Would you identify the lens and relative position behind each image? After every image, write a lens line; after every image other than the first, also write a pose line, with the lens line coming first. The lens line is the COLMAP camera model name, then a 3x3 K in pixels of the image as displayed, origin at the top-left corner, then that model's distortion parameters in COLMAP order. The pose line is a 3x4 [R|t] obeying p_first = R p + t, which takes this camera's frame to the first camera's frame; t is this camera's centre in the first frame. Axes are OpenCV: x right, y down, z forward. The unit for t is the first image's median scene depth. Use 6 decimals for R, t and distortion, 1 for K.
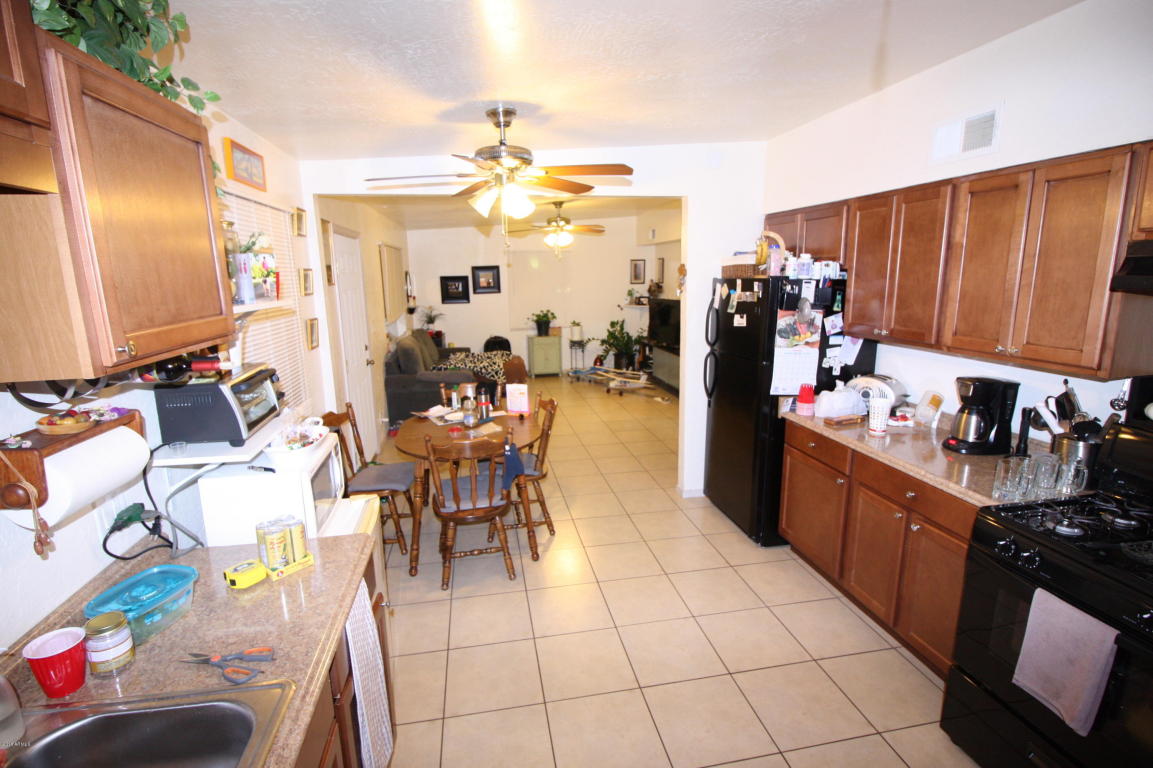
lens RADIAL K [[538.1, 0, 574.0], [0, 538.1, 380.0], [0, 0, 1]] dist [-0.000456, -0.015093]
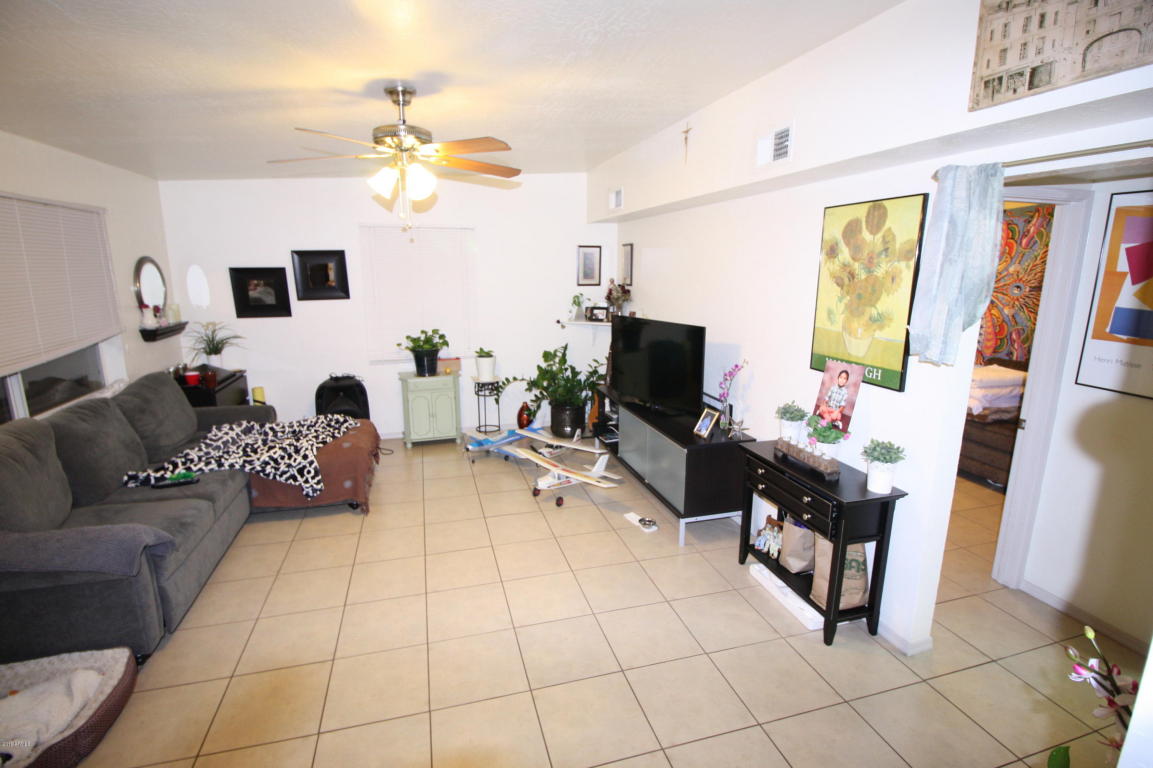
lens RADIAL K [[538.1, 0, 574.0], [0, 538.1, 380.0], [0, 0, 1]] dist [-0.000456, -0.015093]
pose [[0.995104, -0.002847, 0.098790, 0.043120], [0.001944, 0.999955, 0.009240, -0.082433], [-0.098812, -0.009003, 0.995065, 0.417947]]
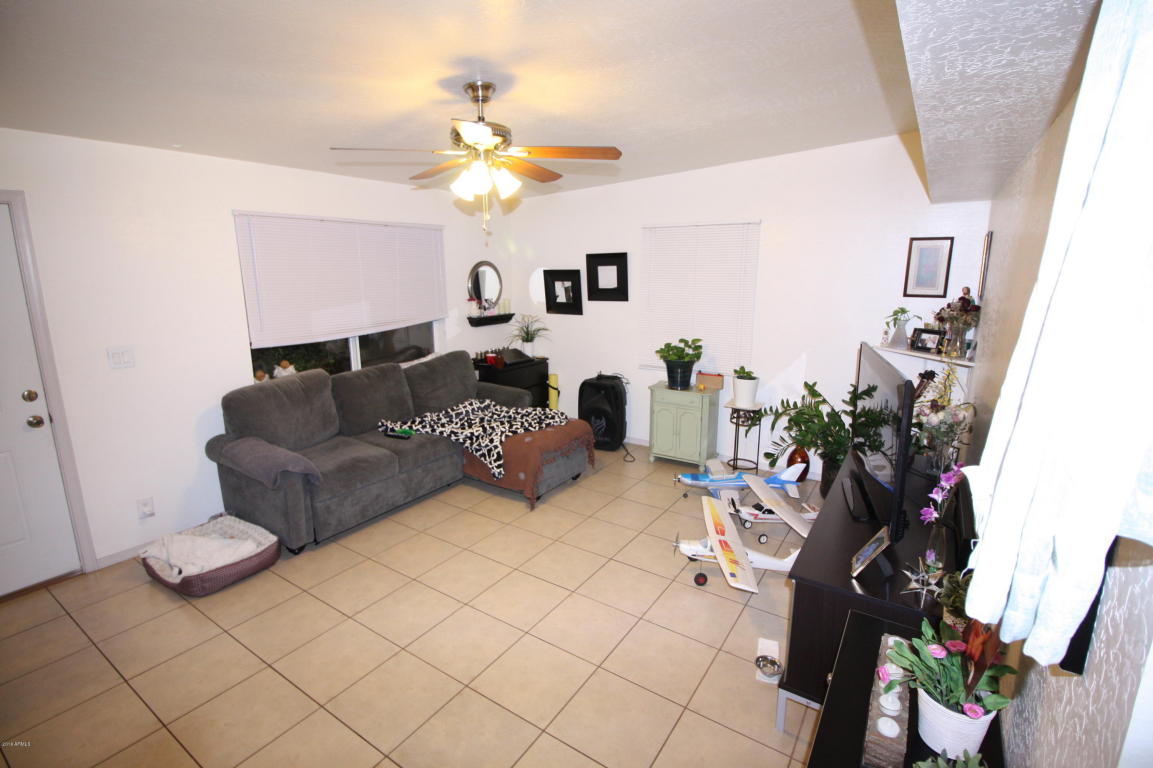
lens RADIAL K [[538.1, 0, 574.0], [0, 538.1, 380.0], [0, 0, 1]] dist [-0.000456, -0.015093]
pose [[0.716574, 0.155832, -0.679881, 0.227029], [-0.146438, 0.986611, 0.071795, -0.113351], [0.681966, 0.048114, 0.729799, 0.554869]]
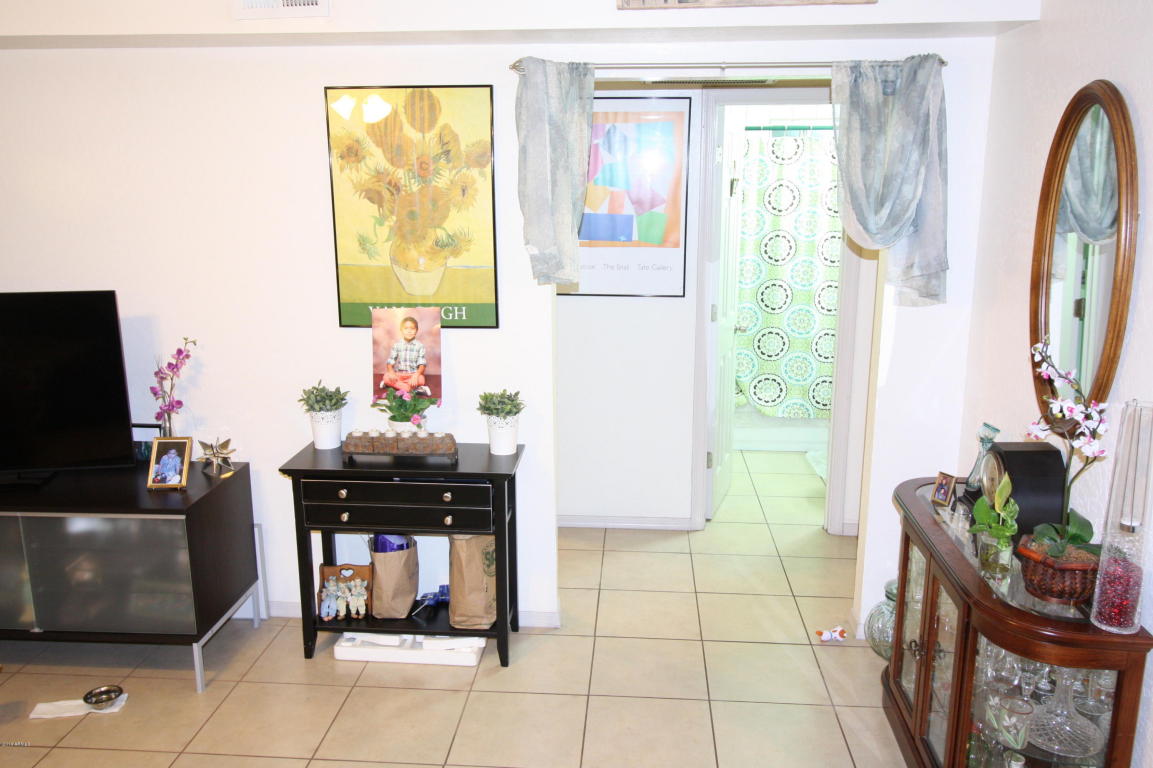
lens RADIAL K [[917.3, 0, 566.1], [0, 917.3, 379.1], [0, 0, 1]] dist [0.024863, 0.004704]
pose [[0.259246, -0.197839, 0.945331, -0.119544], [0.189817, 0.970142, 0.150977, -0.104809], [-0.946975, 0.140300, 0.289058, 0.536536]]
